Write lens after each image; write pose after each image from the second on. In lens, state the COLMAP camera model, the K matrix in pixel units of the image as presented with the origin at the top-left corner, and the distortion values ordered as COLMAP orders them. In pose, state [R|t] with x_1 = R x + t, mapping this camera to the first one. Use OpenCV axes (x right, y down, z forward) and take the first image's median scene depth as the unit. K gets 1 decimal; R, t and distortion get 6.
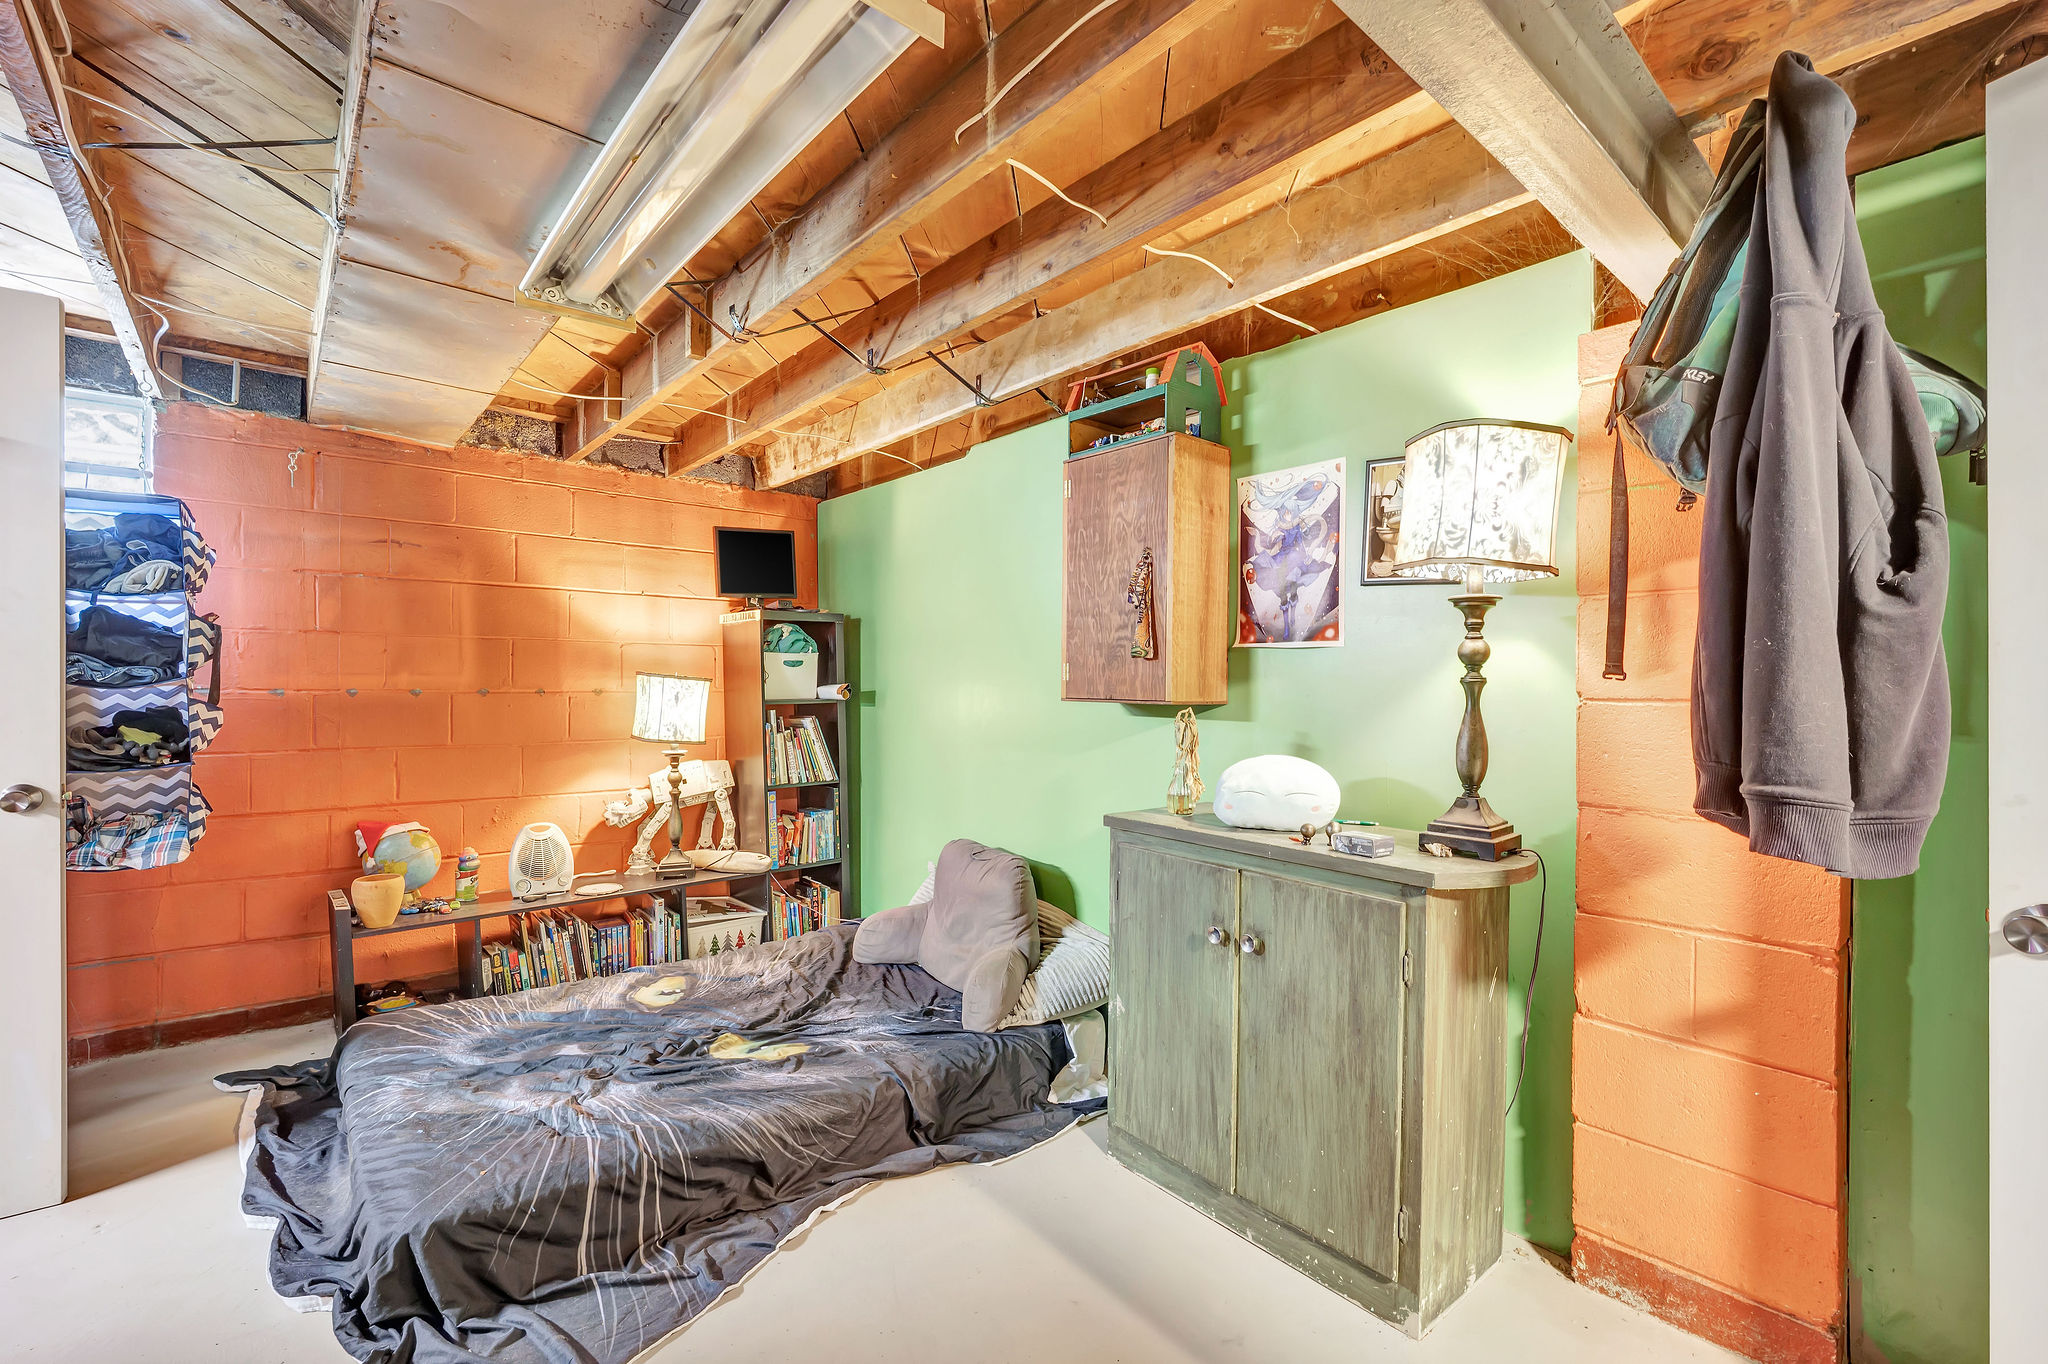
lens RADIAL K [[892.5, 0, 1029.5], [0, 892.5, 690.9], [0, 0, 1]] dist [-0.012080, 0.001715]
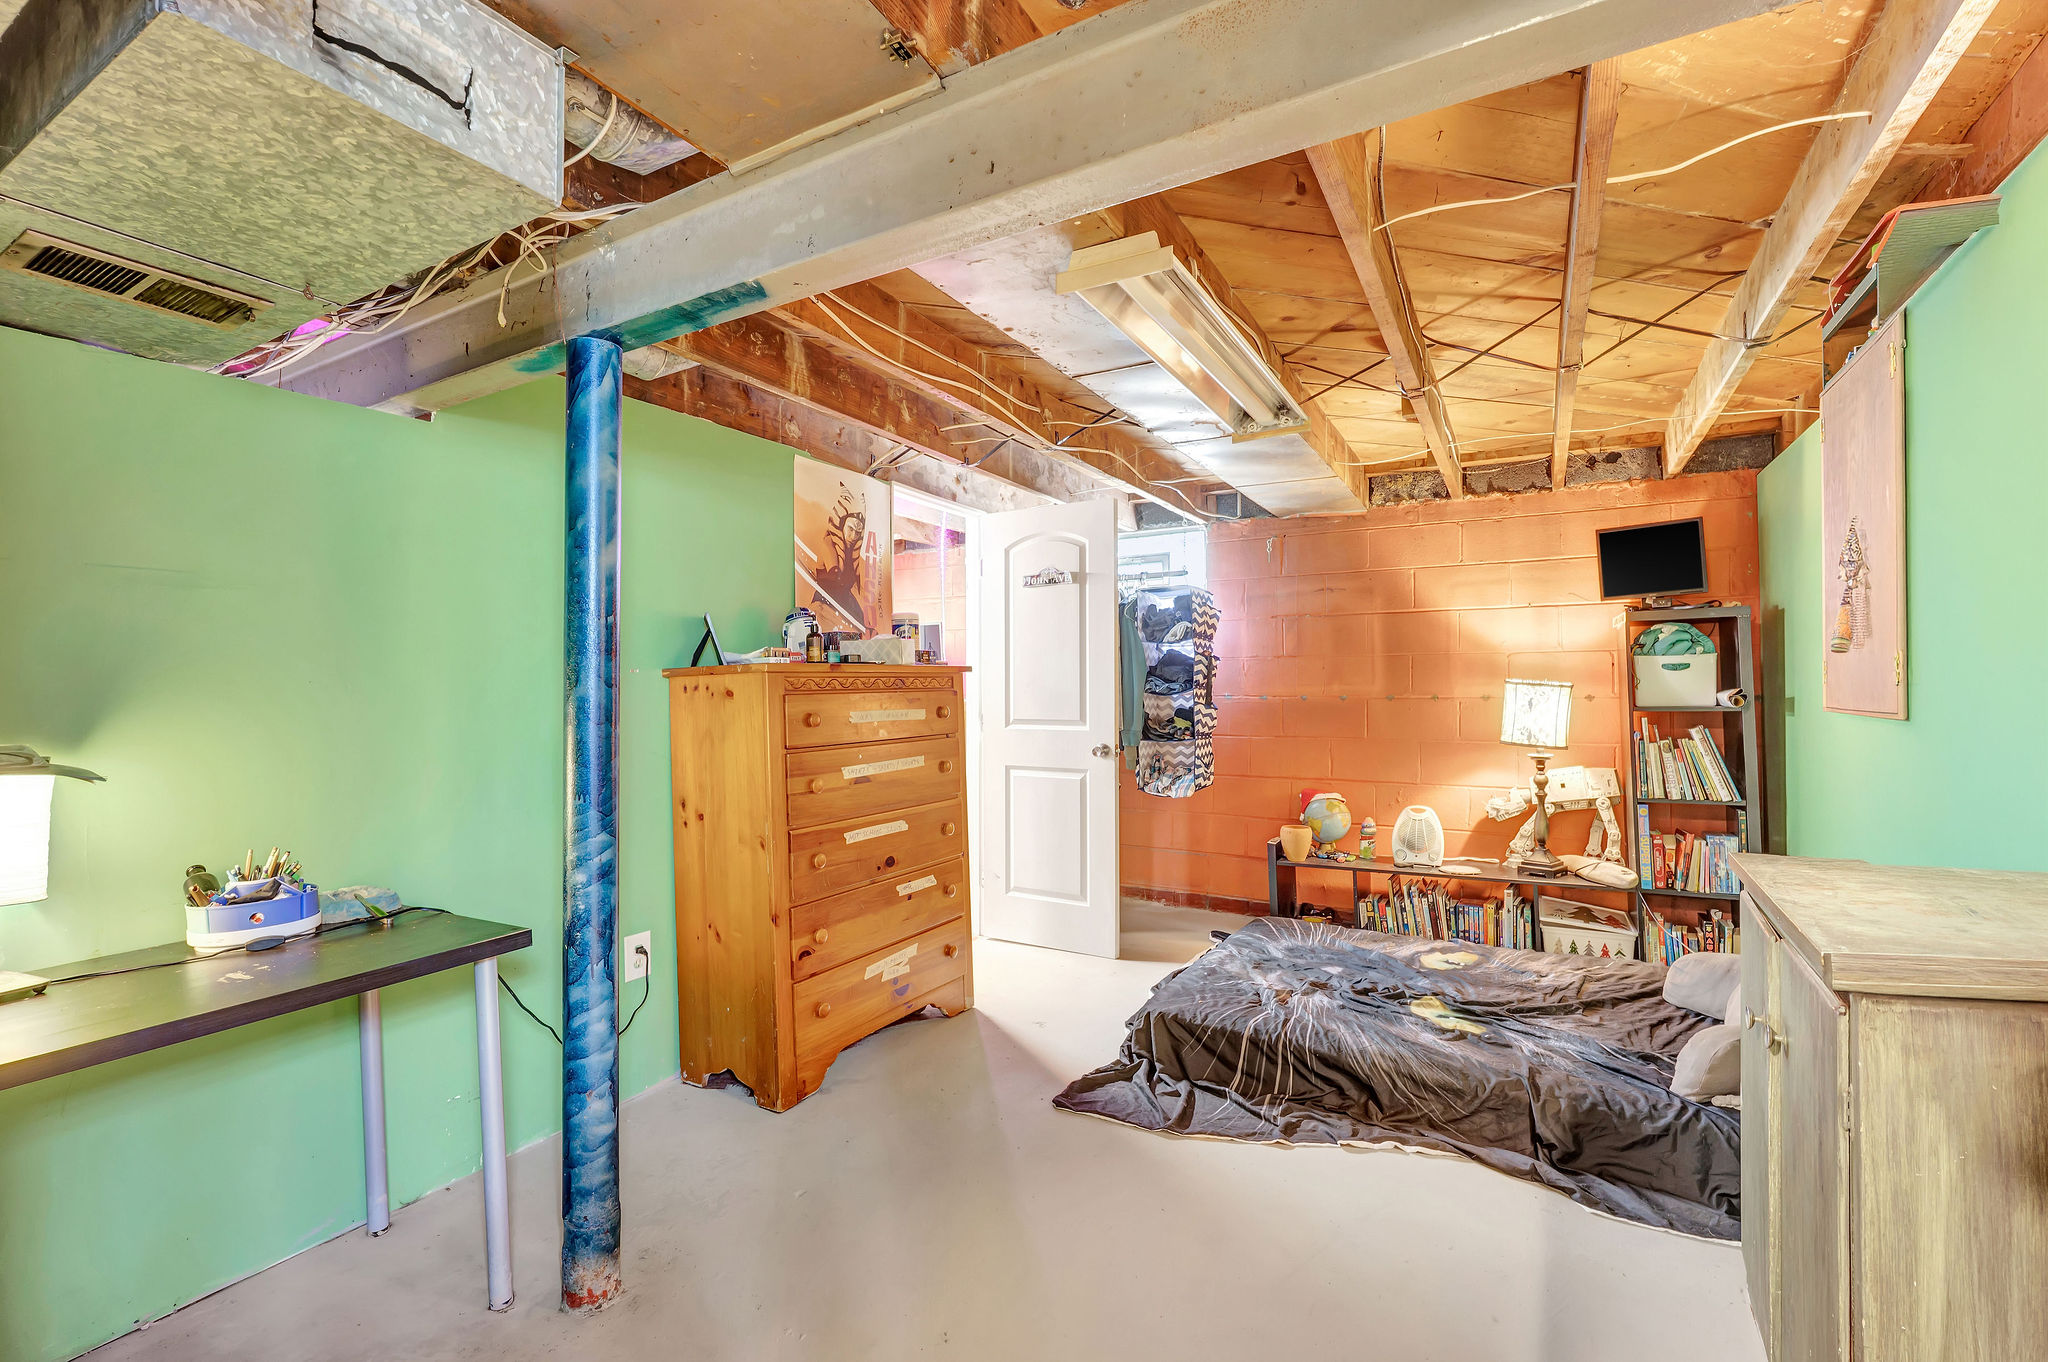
lens RADIAL K [[892.5, 0, 1031.5], [0, 892.5, 683.0], [0, 0, 1]] dist [-0.012080, 0.001715]
pose [[0.337186, -0.013432, -0.941342, 0.478166], [-0.000229, 0.999897, -0.014350, -0.001534], [0.941438, 0.005054, 0.337148, 0.106955]]
